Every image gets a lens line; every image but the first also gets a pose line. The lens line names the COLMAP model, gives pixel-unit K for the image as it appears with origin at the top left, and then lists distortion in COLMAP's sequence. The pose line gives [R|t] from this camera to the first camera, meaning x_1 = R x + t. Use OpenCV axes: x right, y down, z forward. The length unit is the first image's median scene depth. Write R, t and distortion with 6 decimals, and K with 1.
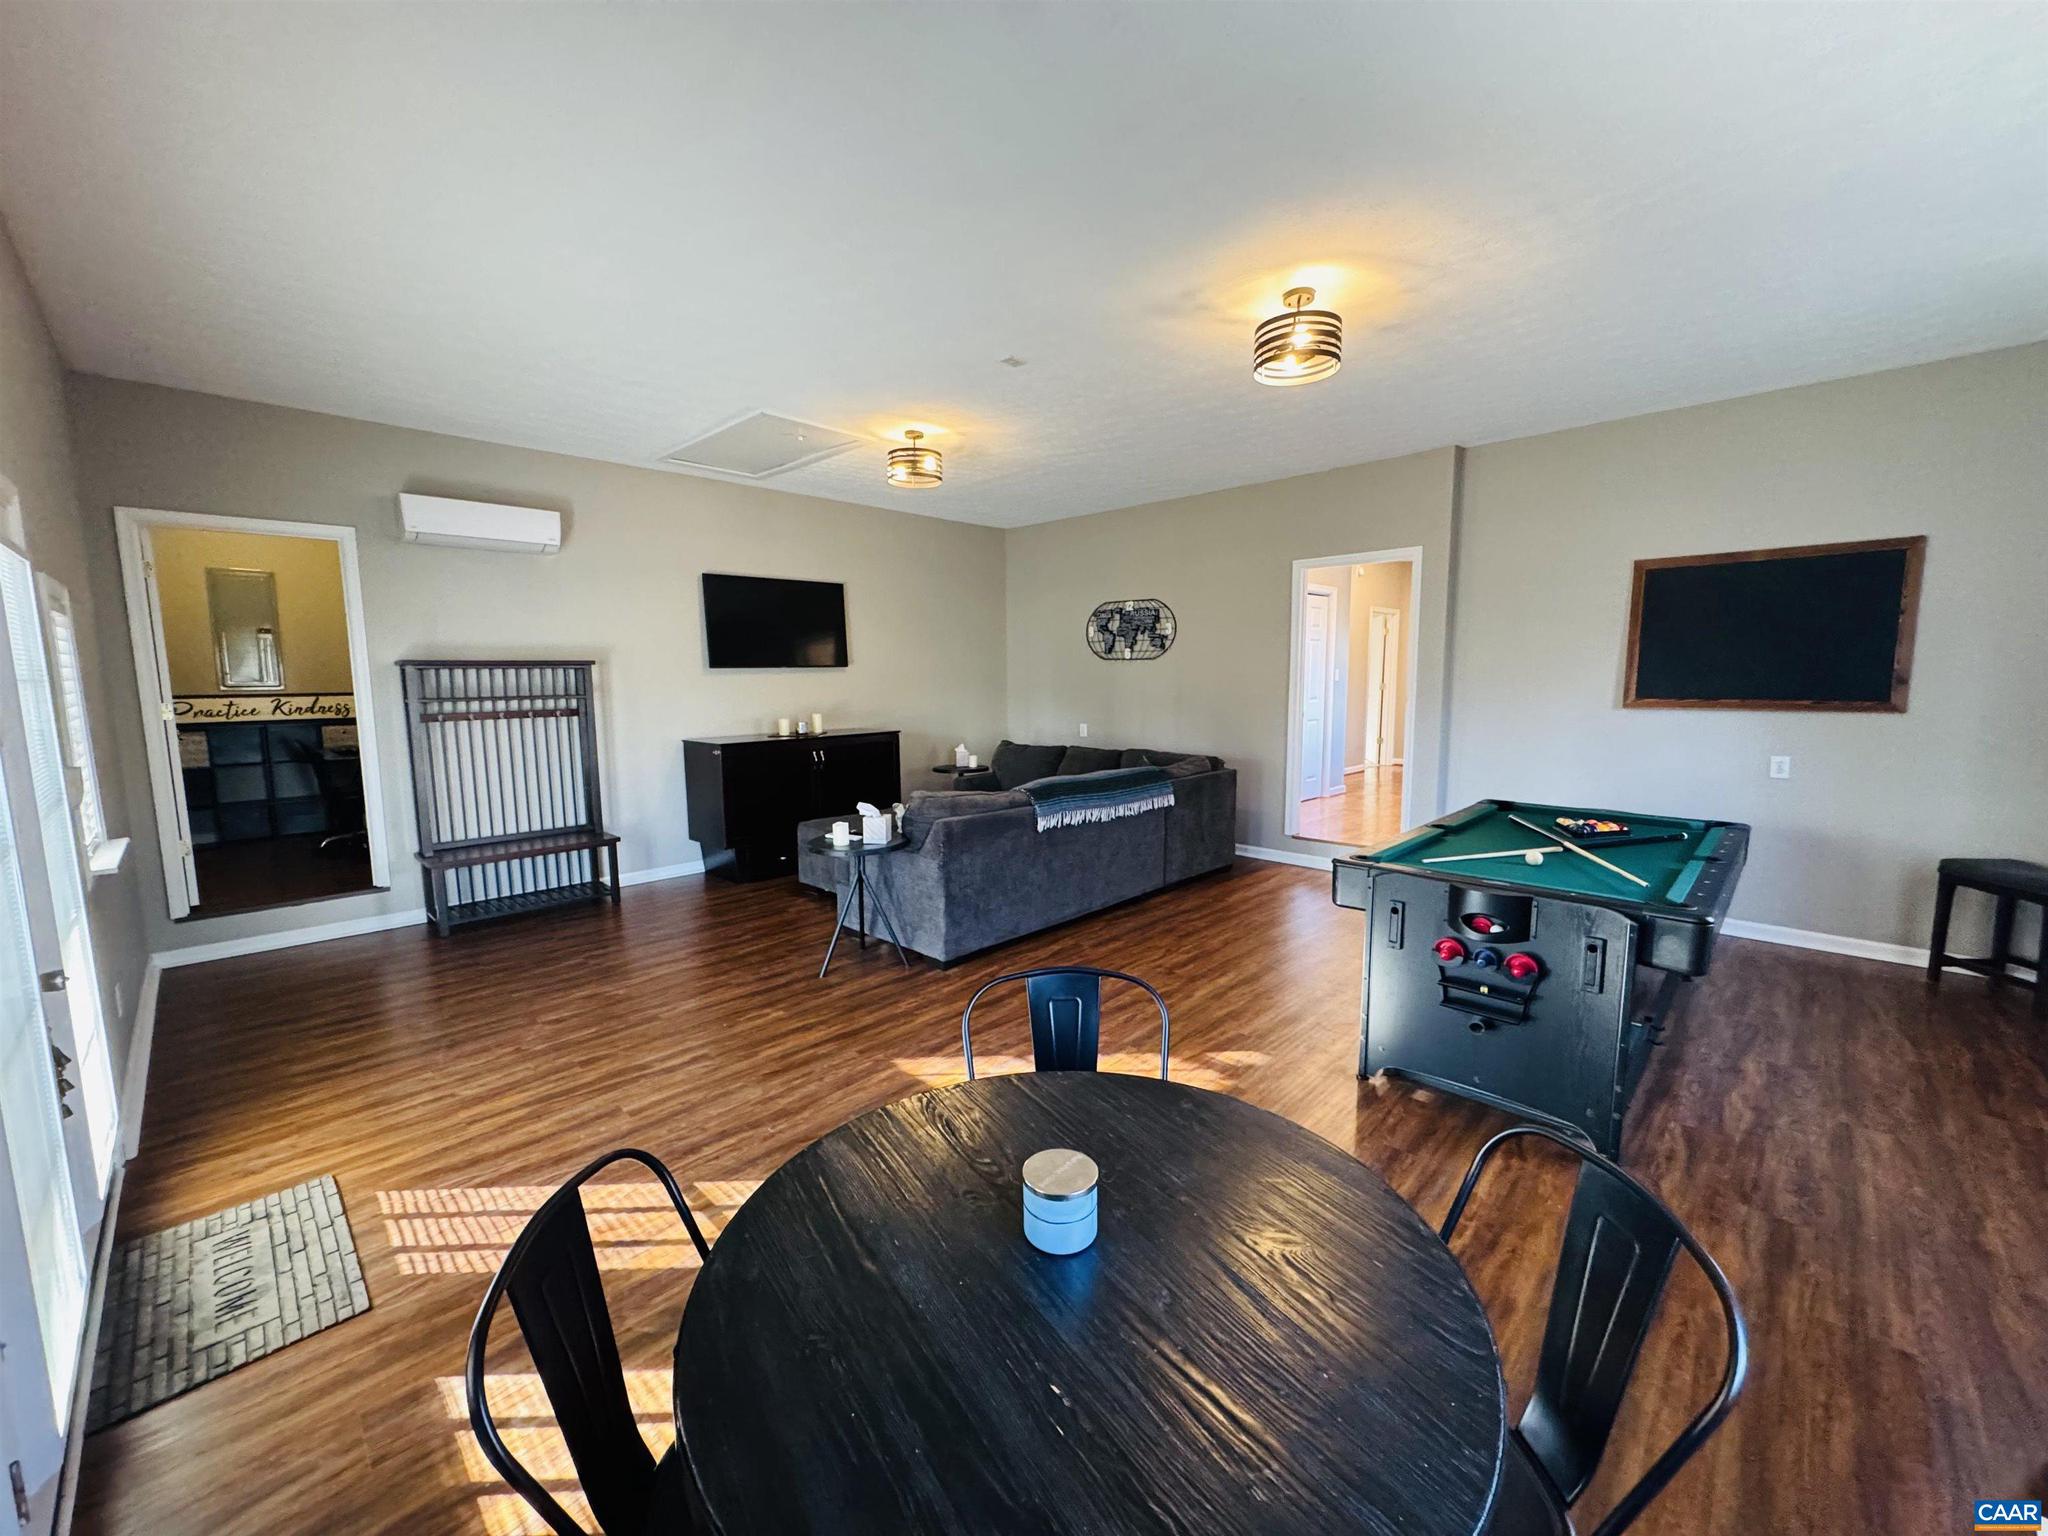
lens RADIAL K [[816.5, 0, 1024.0], [0, 816.5, 768.0], [0, 0, 1]] dist [0.002077, 0.000277]
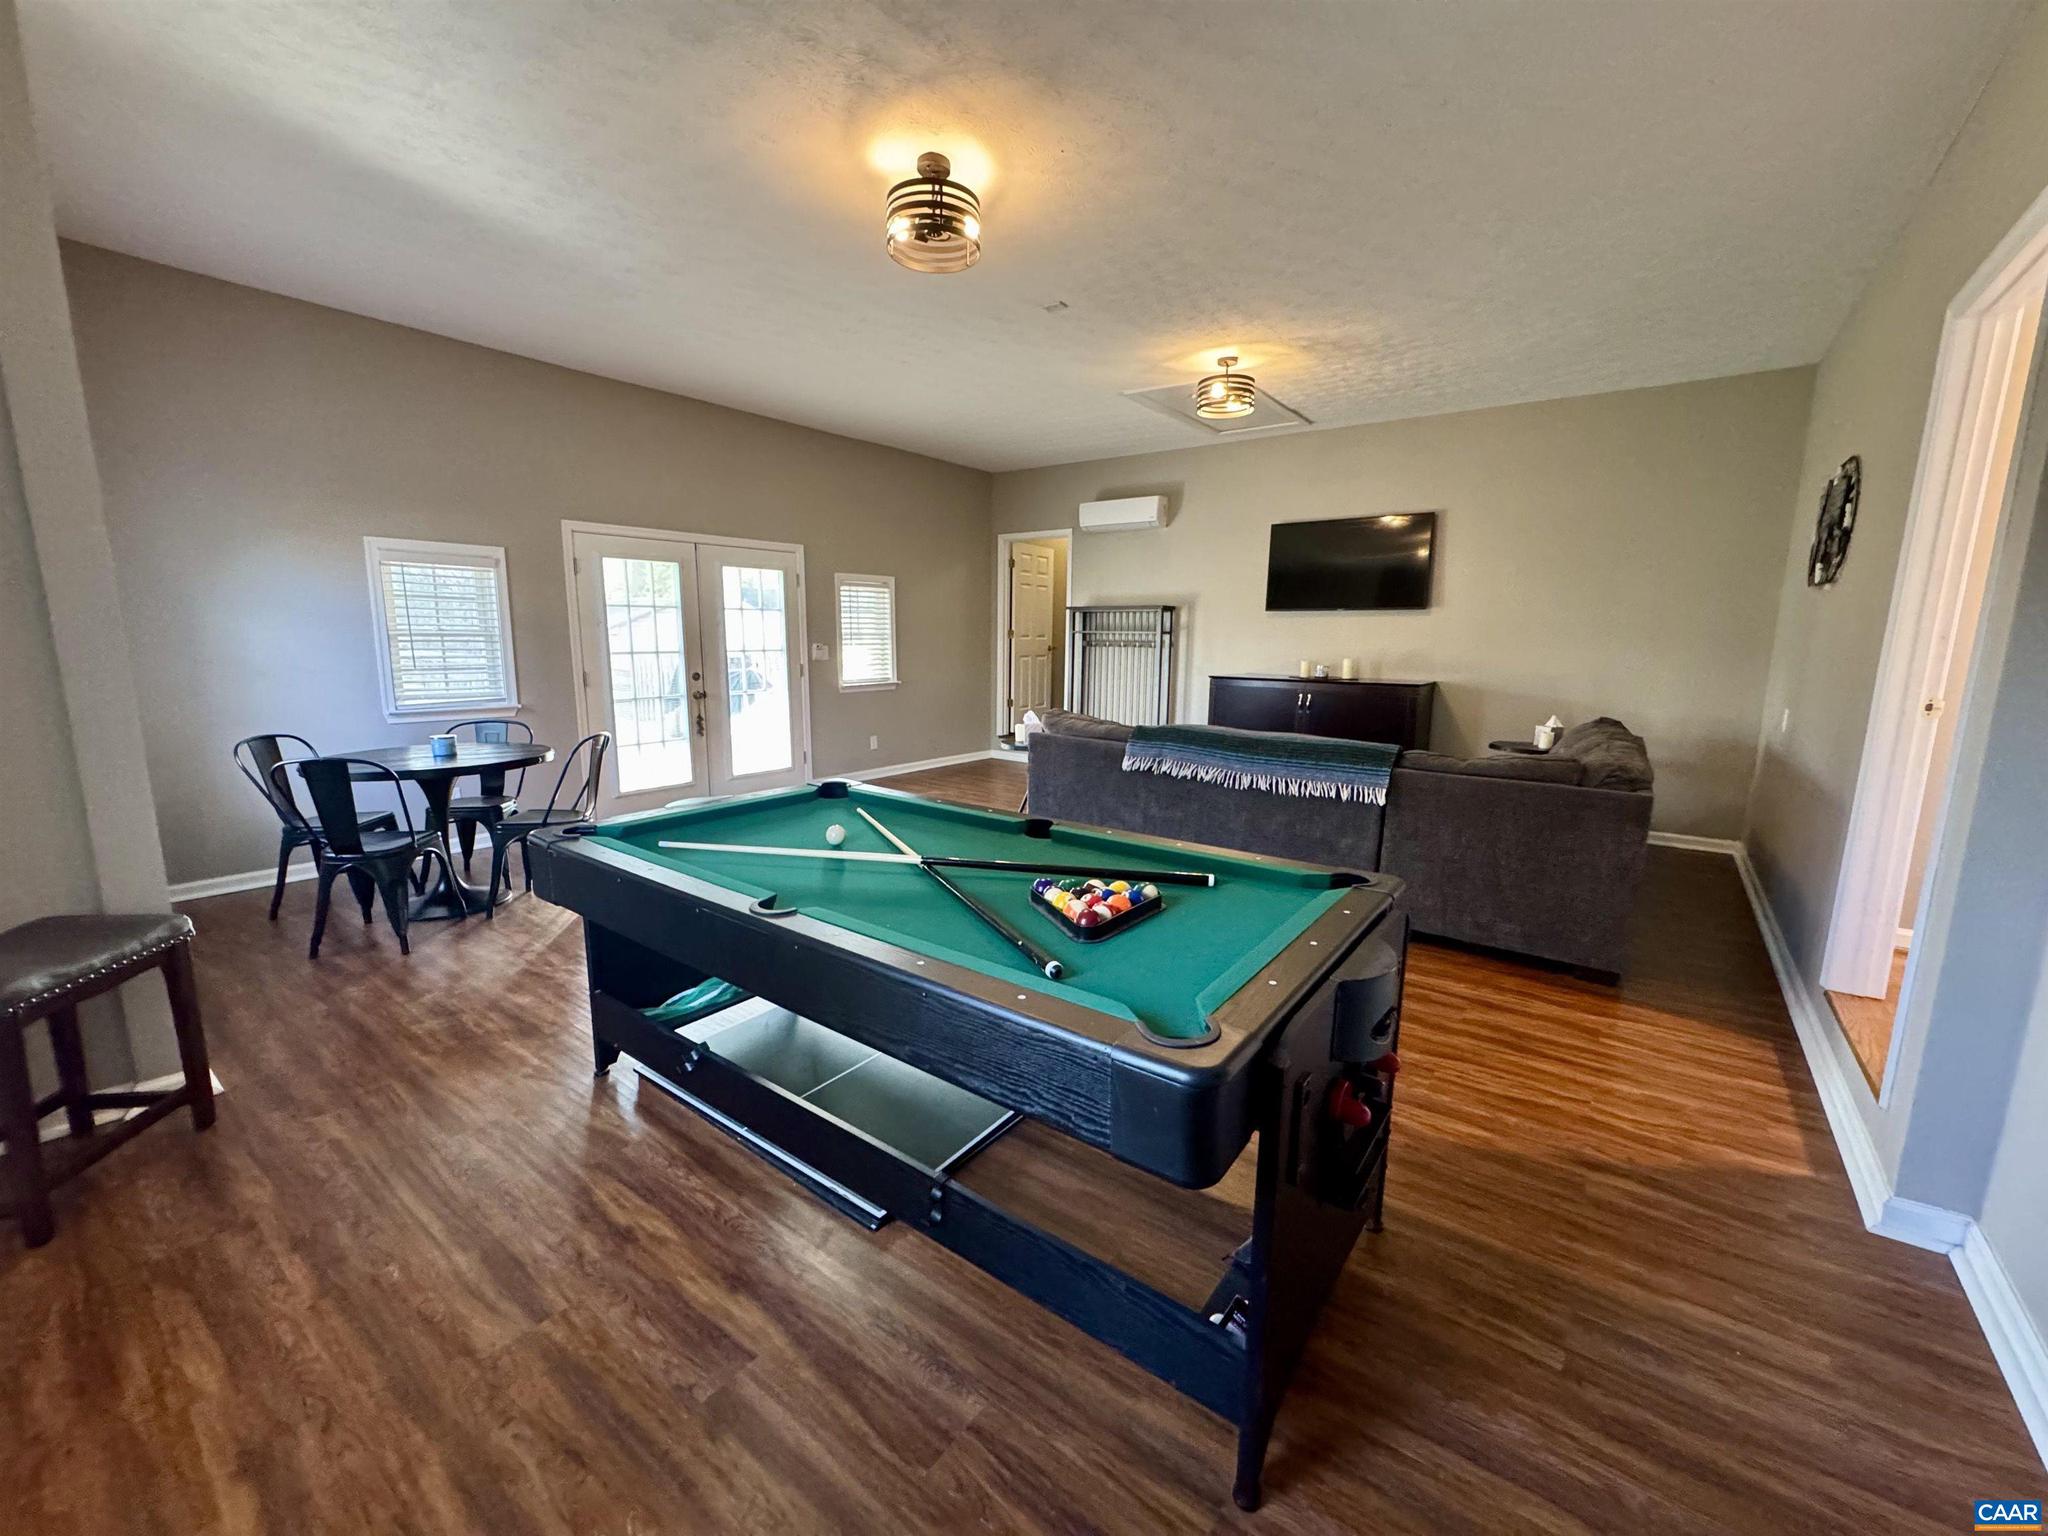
lens RADIAL K [[816.5, 0, 1024.0], [0, 816.5, 768.0], [0, 0, 1]] dist [0.002077, 0.000277]
pose [[0.122954, 0.171737, -0.977440, 0.854982], [-0.127366, 0.979499, 0.156077, -0.054190], [0.984205, 0.105302, 0.142307, 0.666693]]
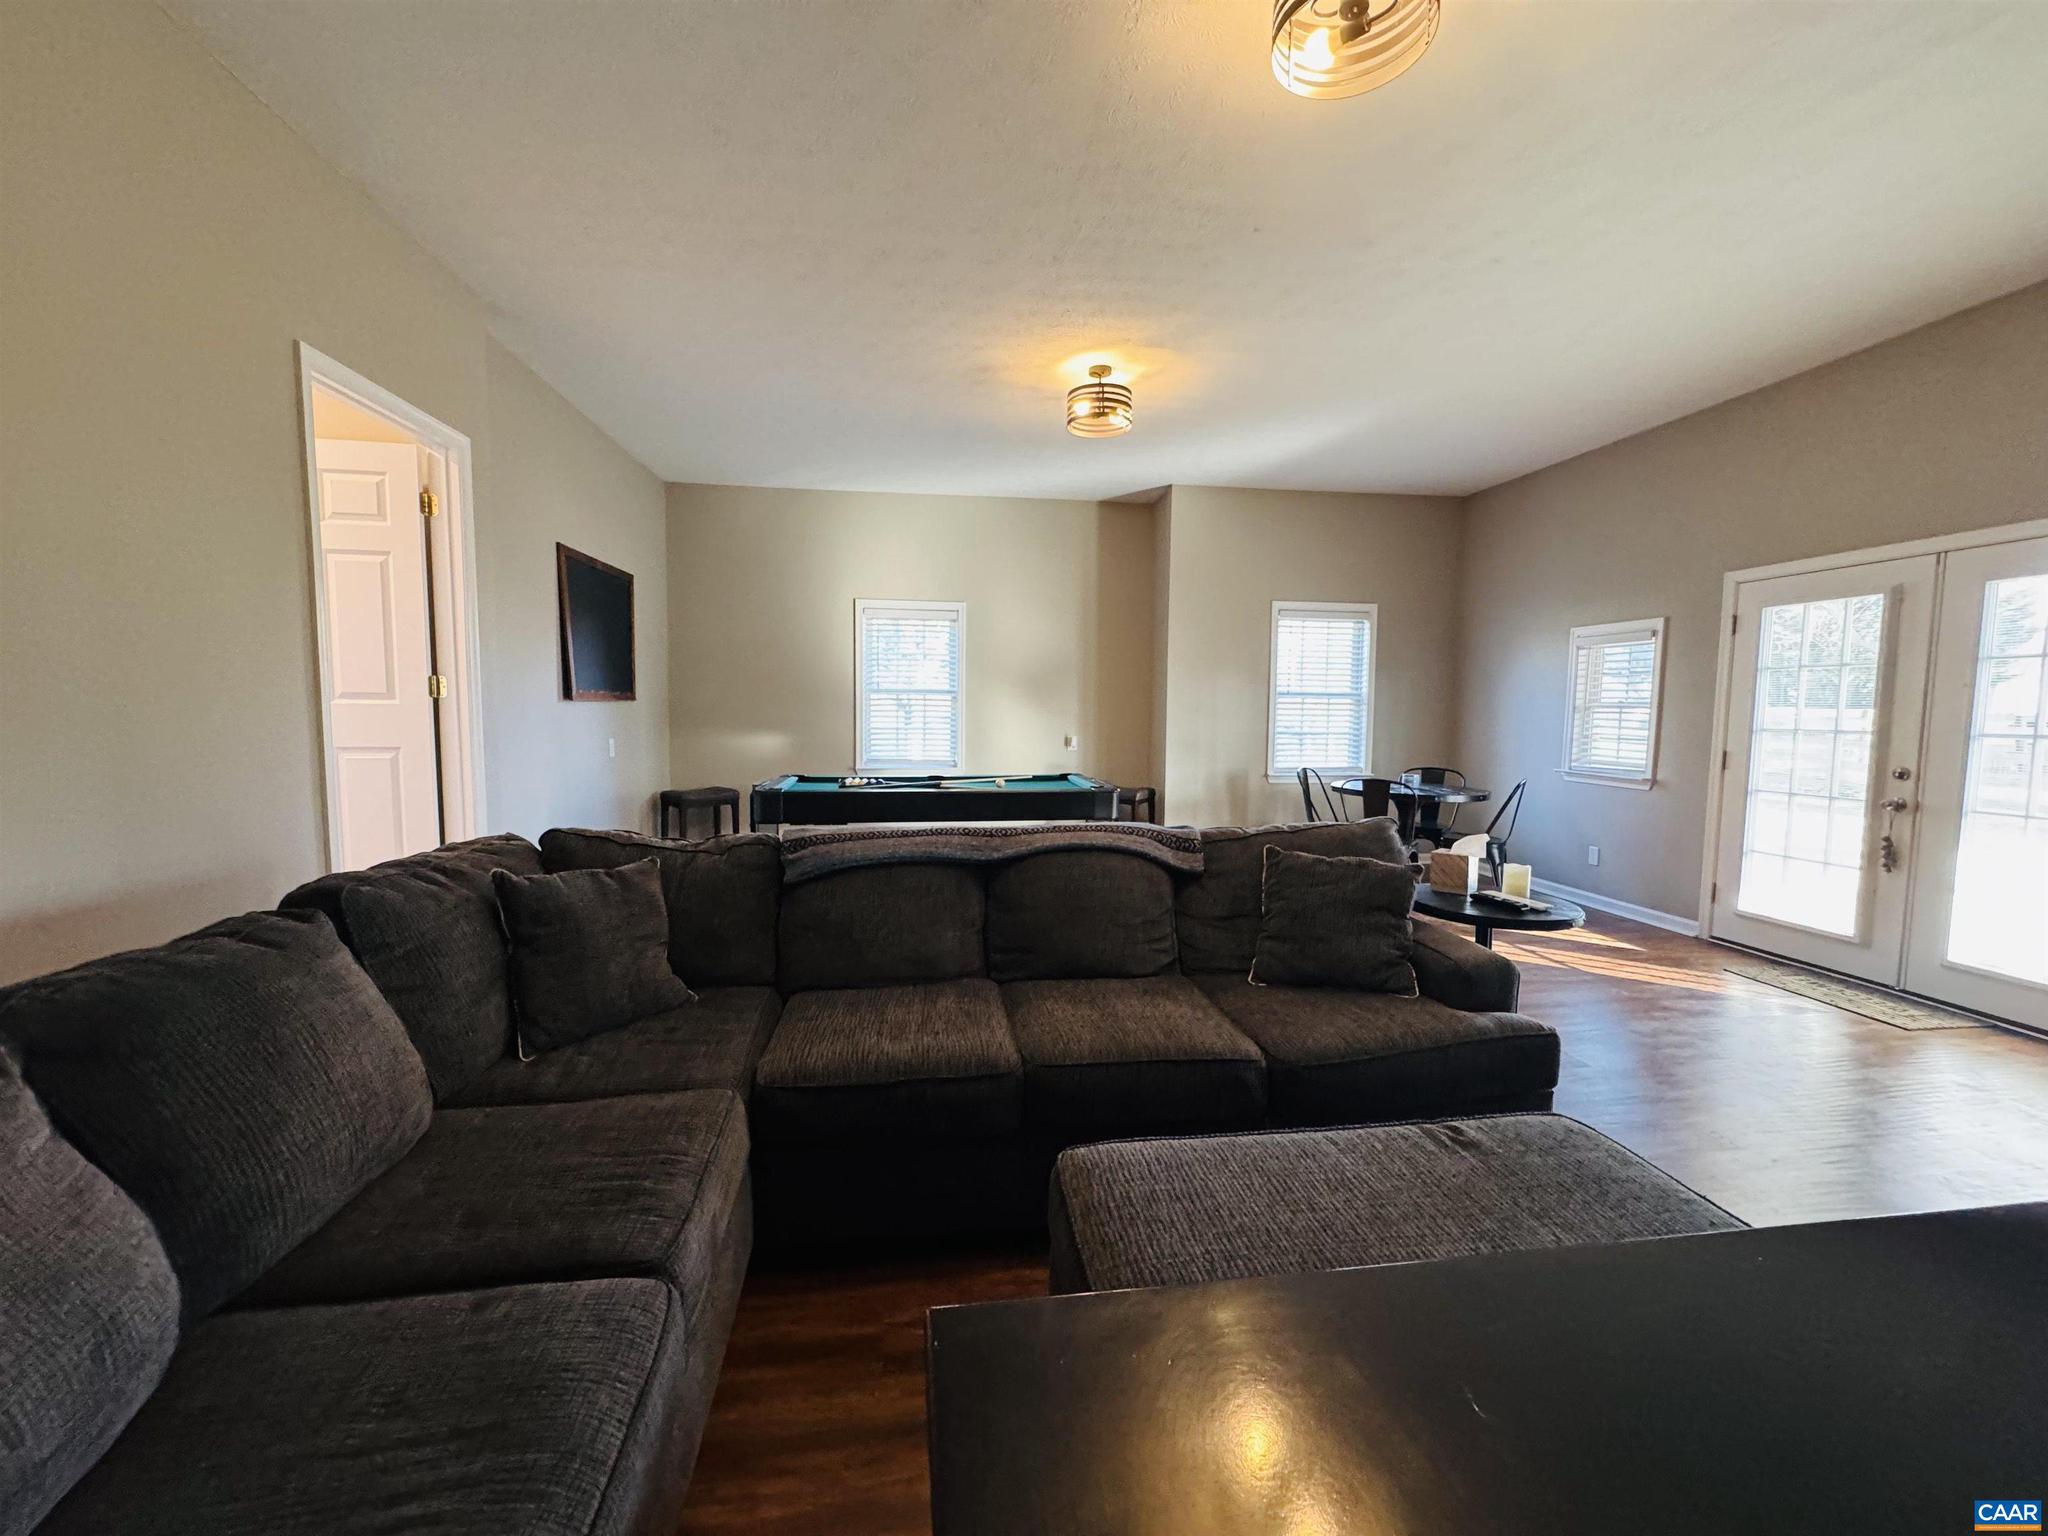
lens RADIAL K [[816.5, 0, 1024.0], [0, 816.5, 768.0], [0, 0, 1]] dist [0.002077, 0.000277]
pose [[-0.786744, -0.048911, 0.615339, -0.255955], [0.066910, 0.984225, 0.163780, -0.114193], [-0.613643, 0.170025, -0.771060, 1.395415]]
